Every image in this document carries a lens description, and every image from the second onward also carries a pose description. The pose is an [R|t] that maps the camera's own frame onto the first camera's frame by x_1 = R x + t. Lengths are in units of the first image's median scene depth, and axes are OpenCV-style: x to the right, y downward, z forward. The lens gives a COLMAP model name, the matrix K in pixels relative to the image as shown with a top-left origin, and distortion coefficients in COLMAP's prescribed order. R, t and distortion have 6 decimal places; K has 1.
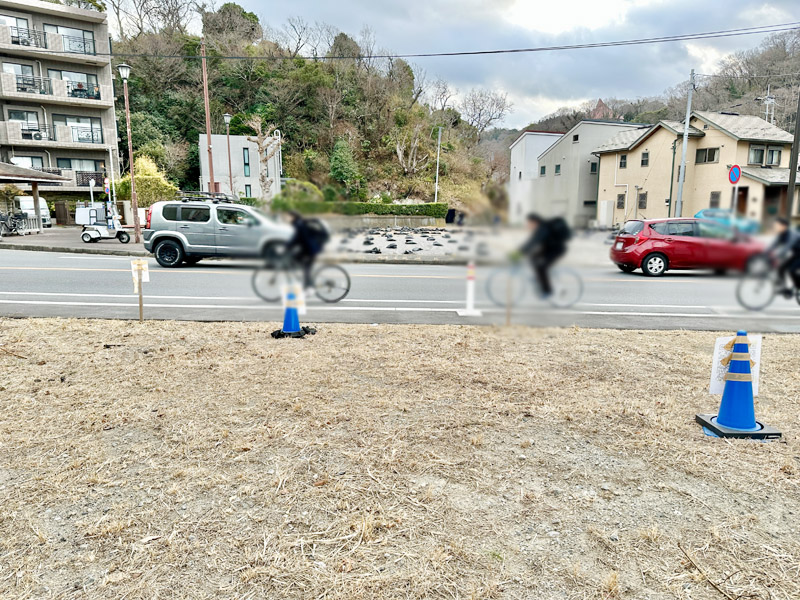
lens RADIAL K [[557.7, 0, 400.0], [0, 557.7, 300.0], [0, 0, 1]] dist [-0.001826, -0.003008]
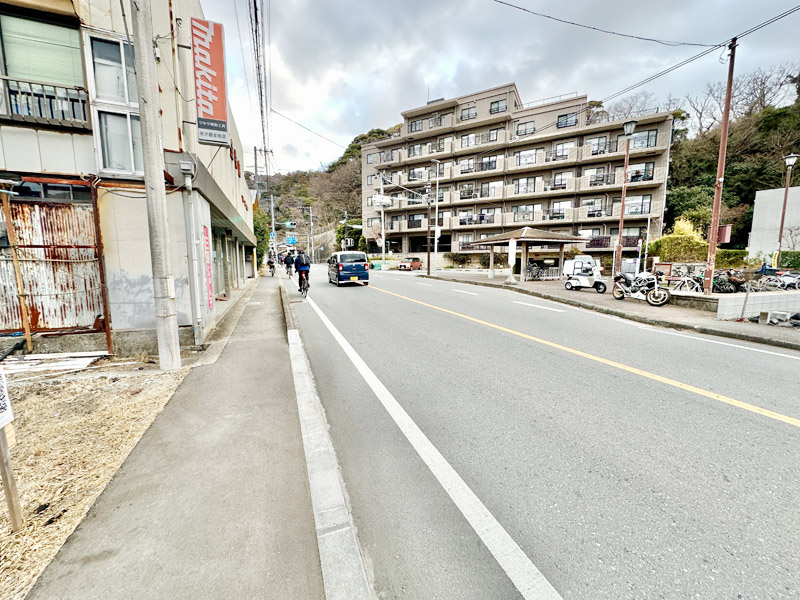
lens RADIAL K [[319.2, 0, 400.0], [0, 319.2, 300.0], [0, 0, 1]] dist [-0.001862, -0.000159]
pose [[0.360623, 0.105260, -0.926753, -0.030763], [-0.156602, 0.986339, 0.051090, -0.026426], [0.919471, 0.126708, 0.372181, 0.187200]]
